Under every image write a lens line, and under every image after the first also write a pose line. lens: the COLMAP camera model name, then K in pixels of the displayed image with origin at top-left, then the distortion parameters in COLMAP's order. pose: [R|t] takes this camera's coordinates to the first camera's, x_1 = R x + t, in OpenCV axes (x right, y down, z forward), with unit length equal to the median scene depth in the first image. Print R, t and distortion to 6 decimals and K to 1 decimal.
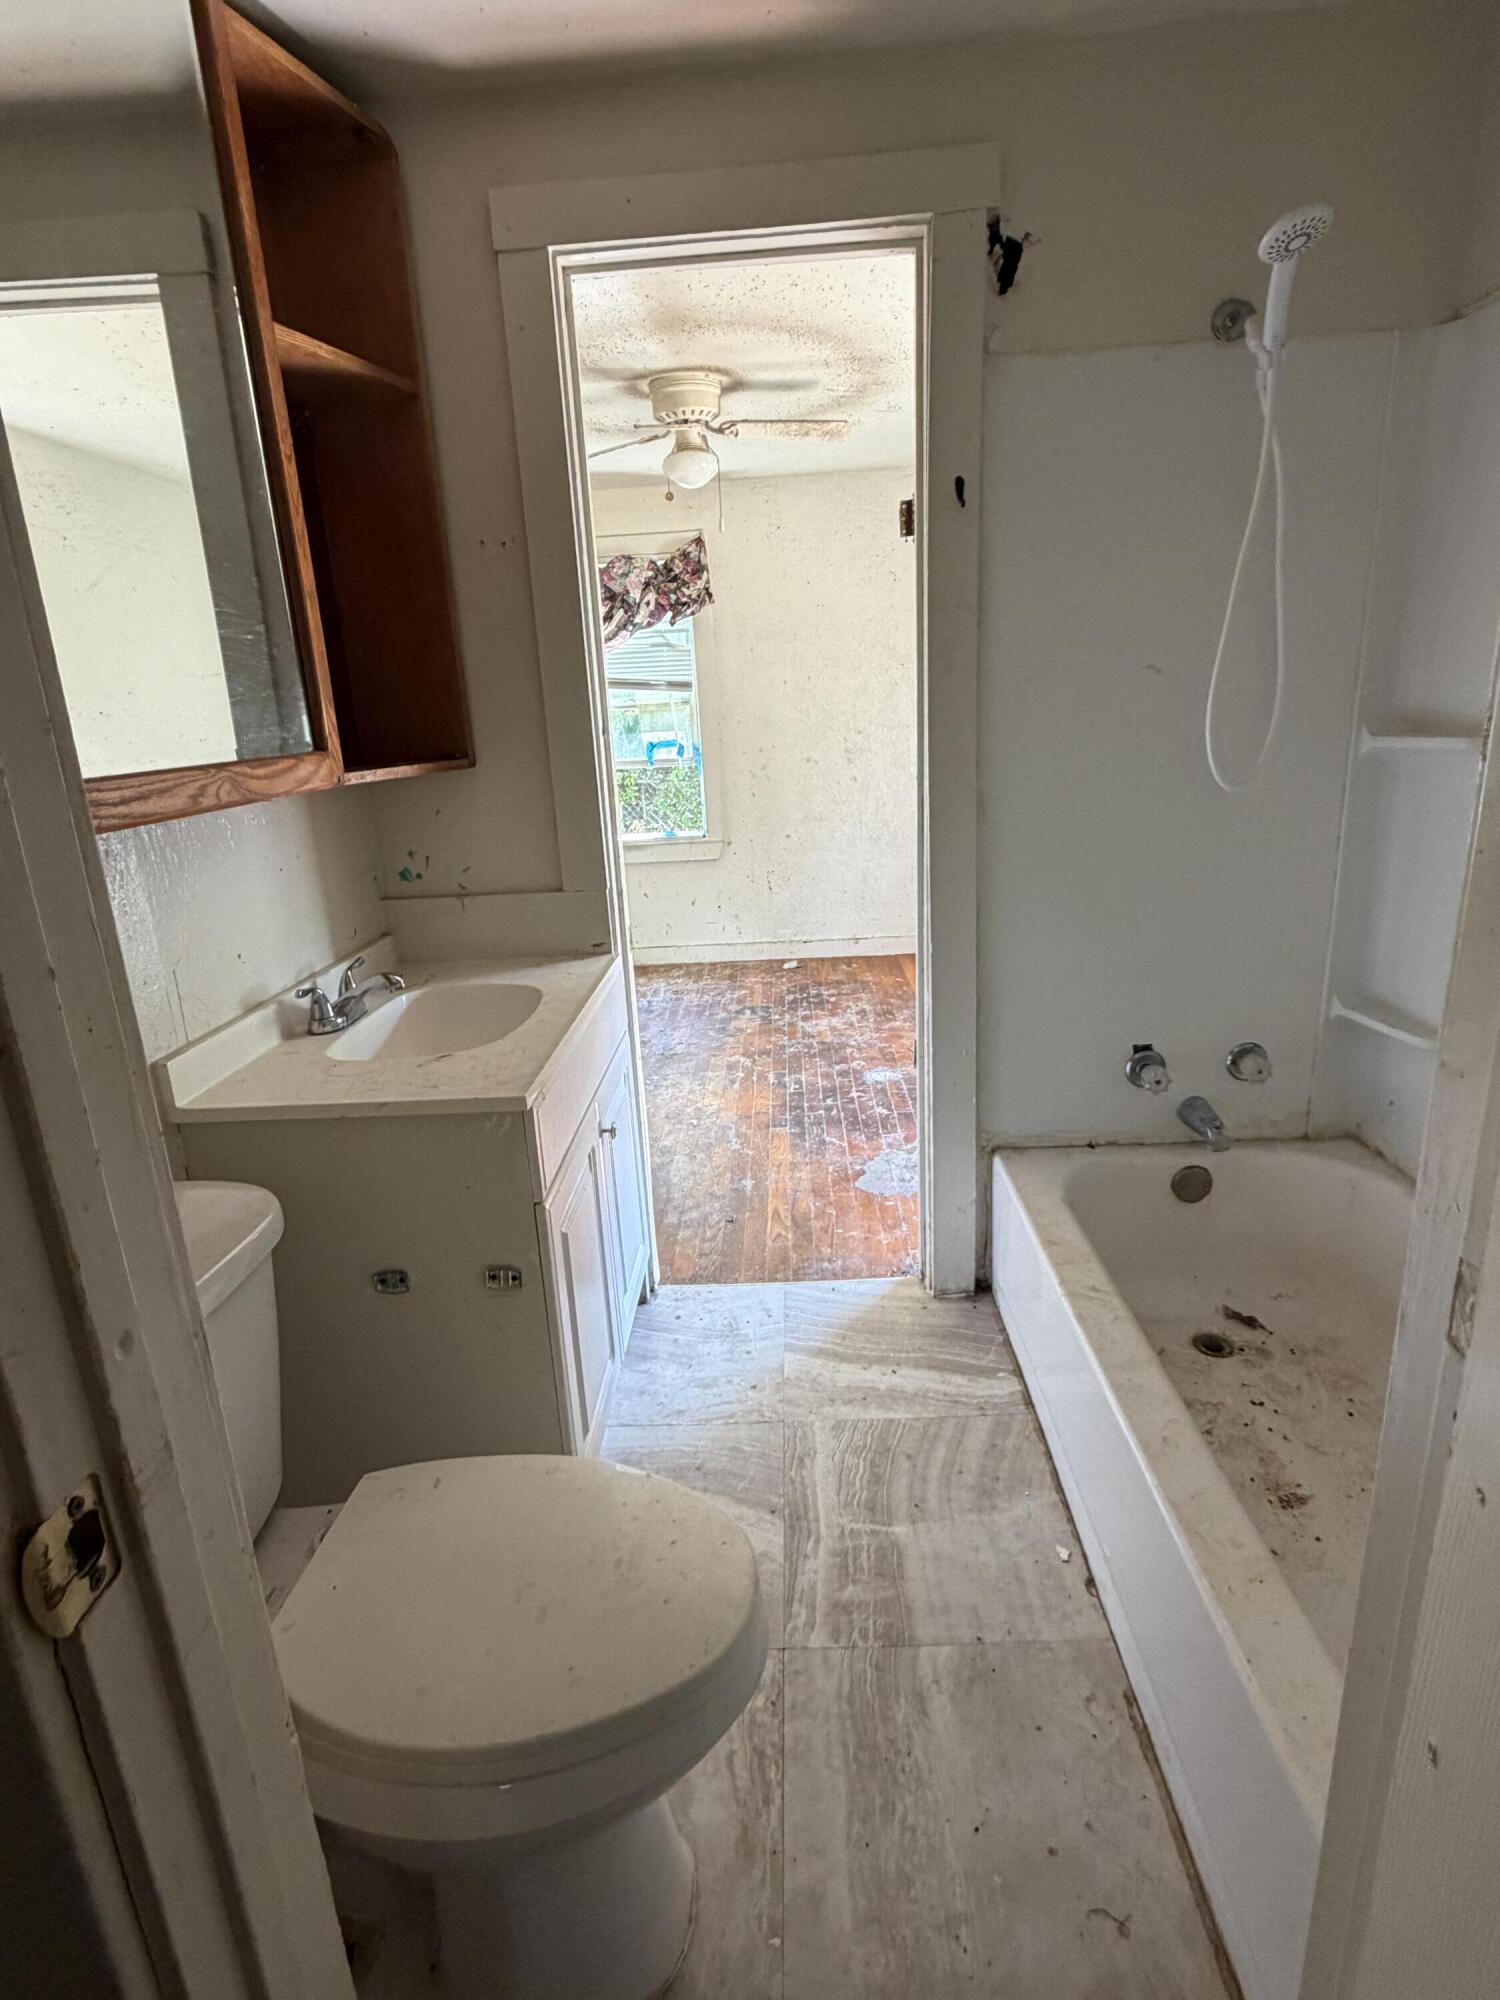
lens RADIAL K [[1010.0, 0, 750.0], [0, 1010.0, 1000.0], [0, 0, 1]] dist [-0.000408, 0.000225]
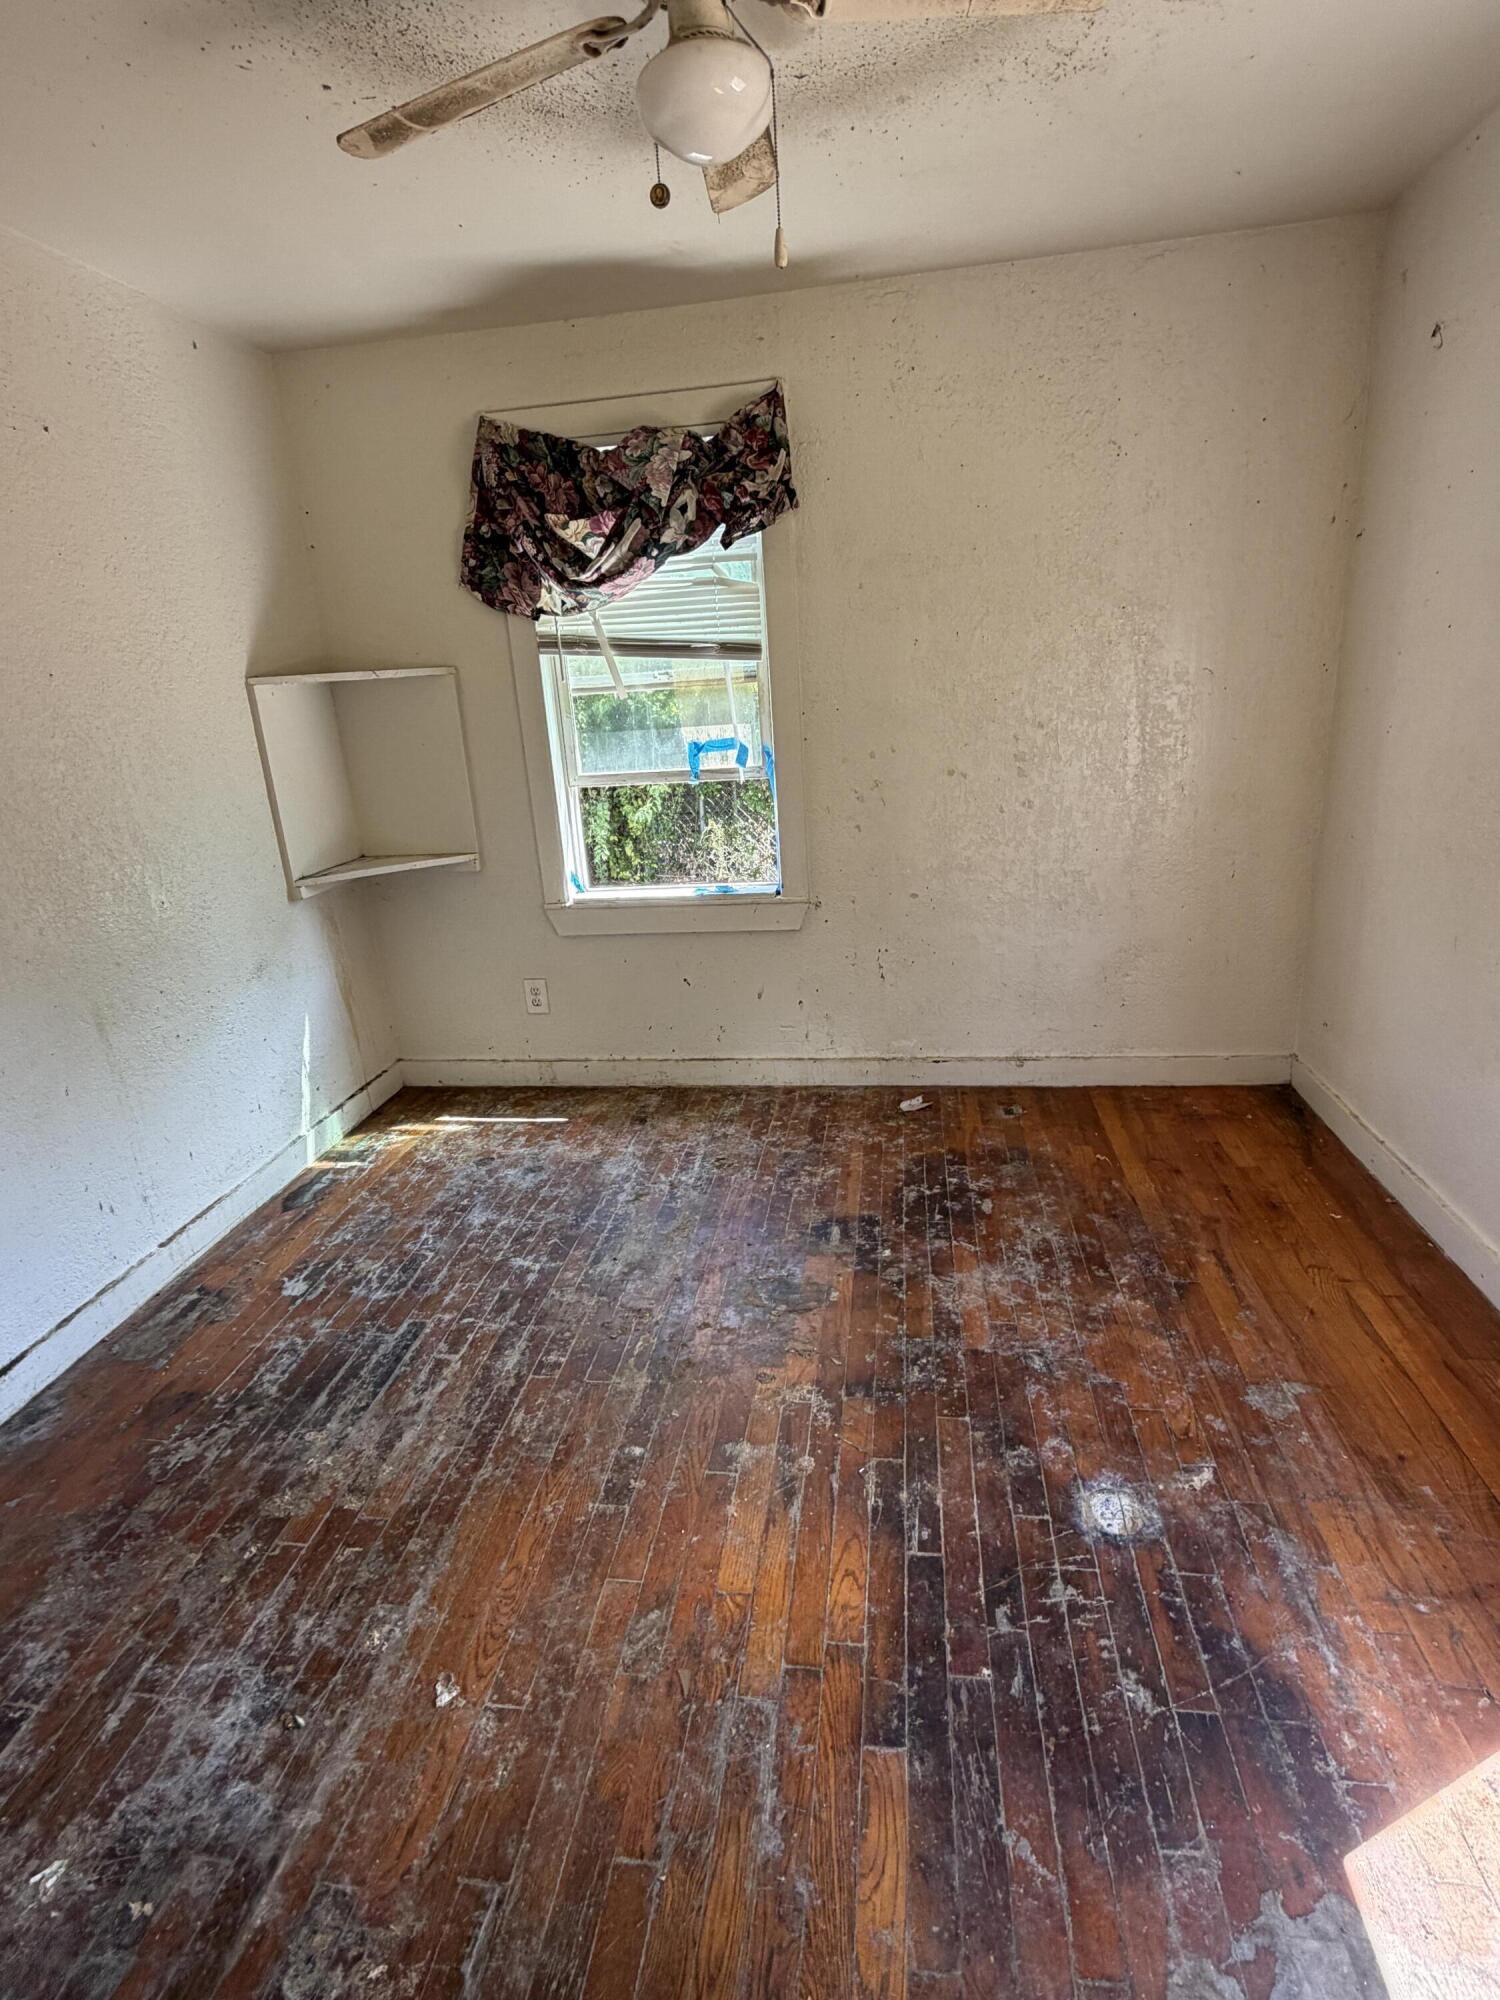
lens RADIAL K [[1010.0, 0, 750.0], [0, 1010.0, 1000.0], [0, 0, 1]] dist [-0.000408, 0.000225]
pose [[0.993670, 0.025336, -0.109445, 0.008414], [-0.021631, 0.999156, 0.034912, -0.129712], [0.110237, -0.032323, 0.993380, 0.414336]]
